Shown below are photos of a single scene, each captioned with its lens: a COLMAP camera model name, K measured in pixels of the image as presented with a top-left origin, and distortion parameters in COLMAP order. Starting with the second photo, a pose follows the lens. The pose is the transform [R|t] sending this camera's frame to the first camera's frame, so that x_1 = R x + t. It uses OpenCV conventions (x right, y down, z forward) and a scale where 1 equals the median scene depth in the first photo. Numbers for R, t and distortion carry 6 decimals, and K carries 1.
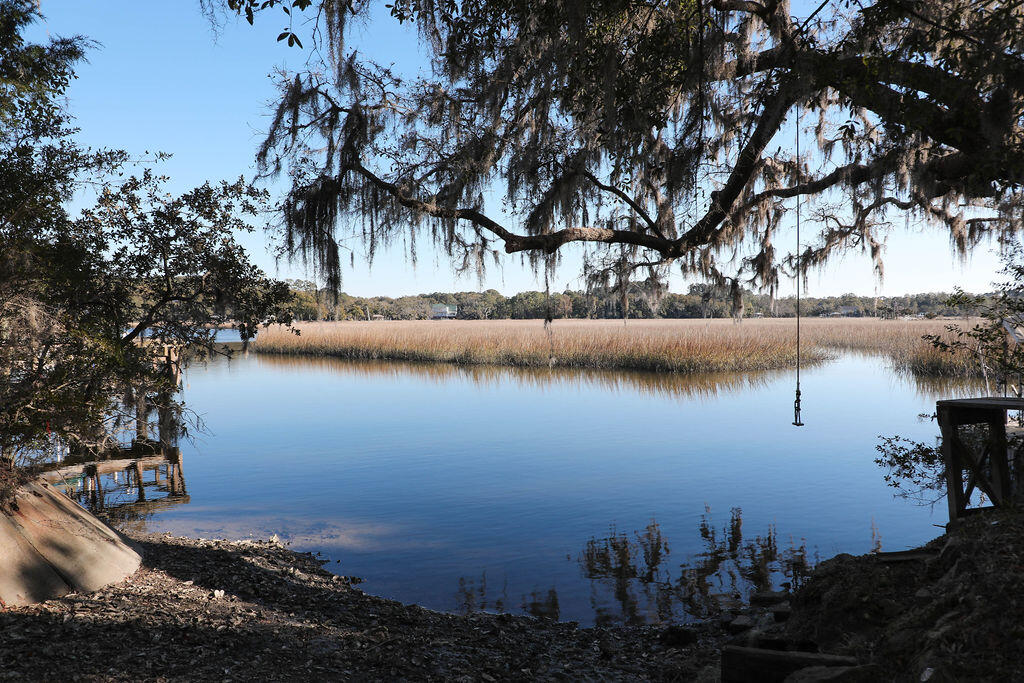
lens RADIAL K [[777.5, 0, 489.5], [0, 777.5, 340.4], [0, 0, 1]] dist [-0.082316, 0.043463]
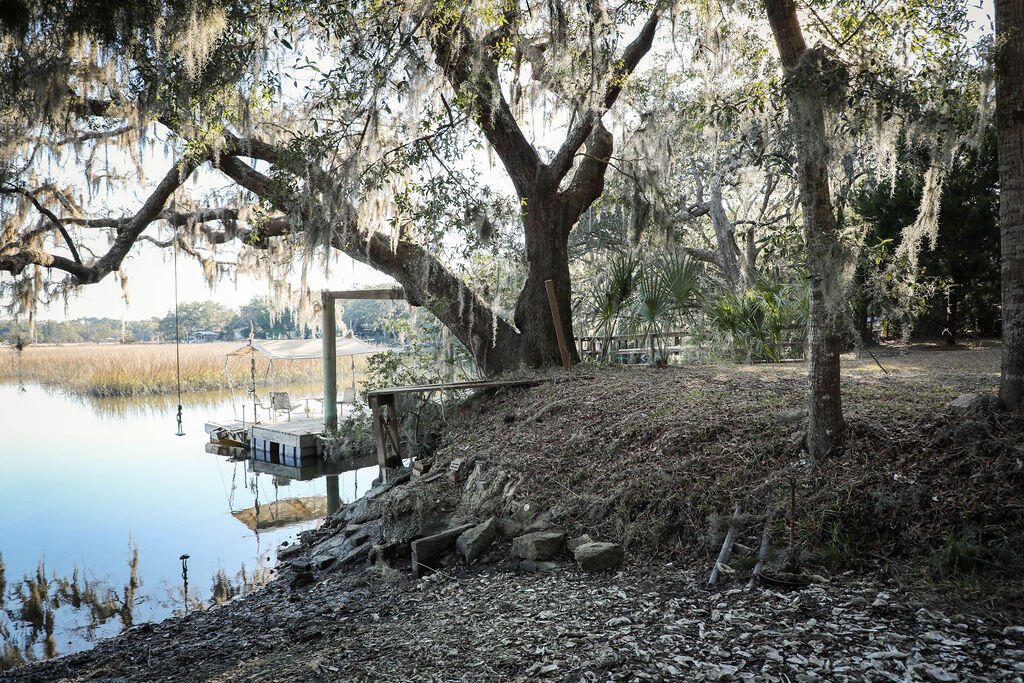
lens RADIAL K [[766.7, 0, 518.1], [0, 766.7, 346.4], [0, 0, 1]] dist [-0.080210, 0.053045]
pose [[0.423292, -0.017789, 0.905819, -0.240862], [0.040828, 0.999166, 0.000543, -0.001762], [-0.905073, 0.036753, 0.423665, 0.030709]]
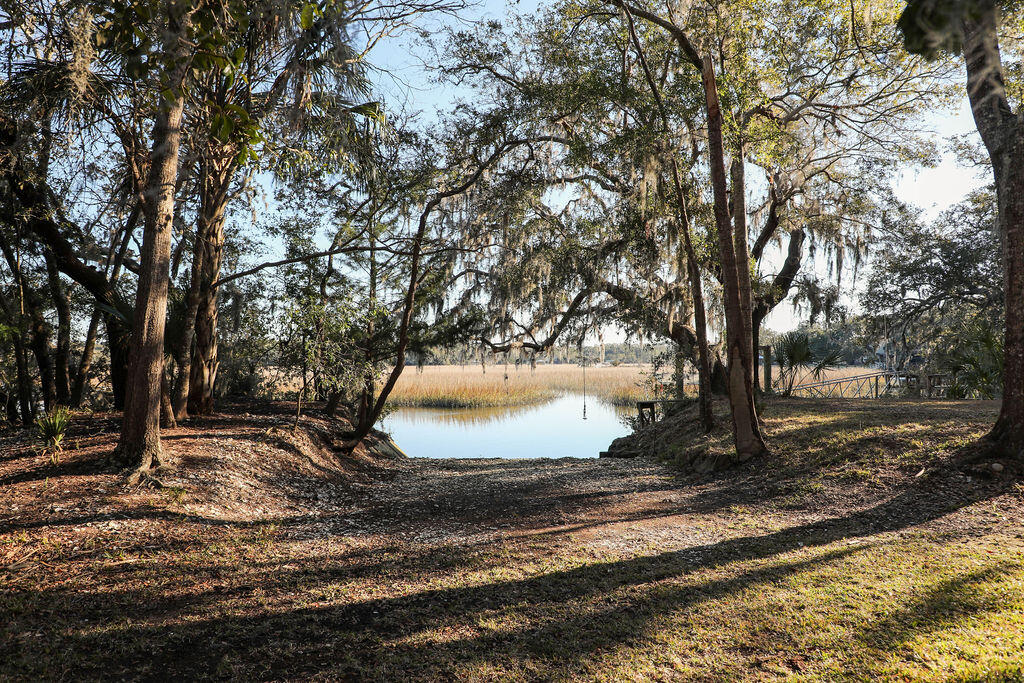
lens RADIAL K [[766.7, 0, 518.1], [0, 766.7, 346.4], [0, 0, 1]] dist [-0.080210, 0.053045]
pose [[0.920400, 0.007655, 0.390904, -0.447107], [0.013175, 0.998633, -0.050579, -0.000029], [-0.390757, 0.051703, 0.919041, -0.703939]]
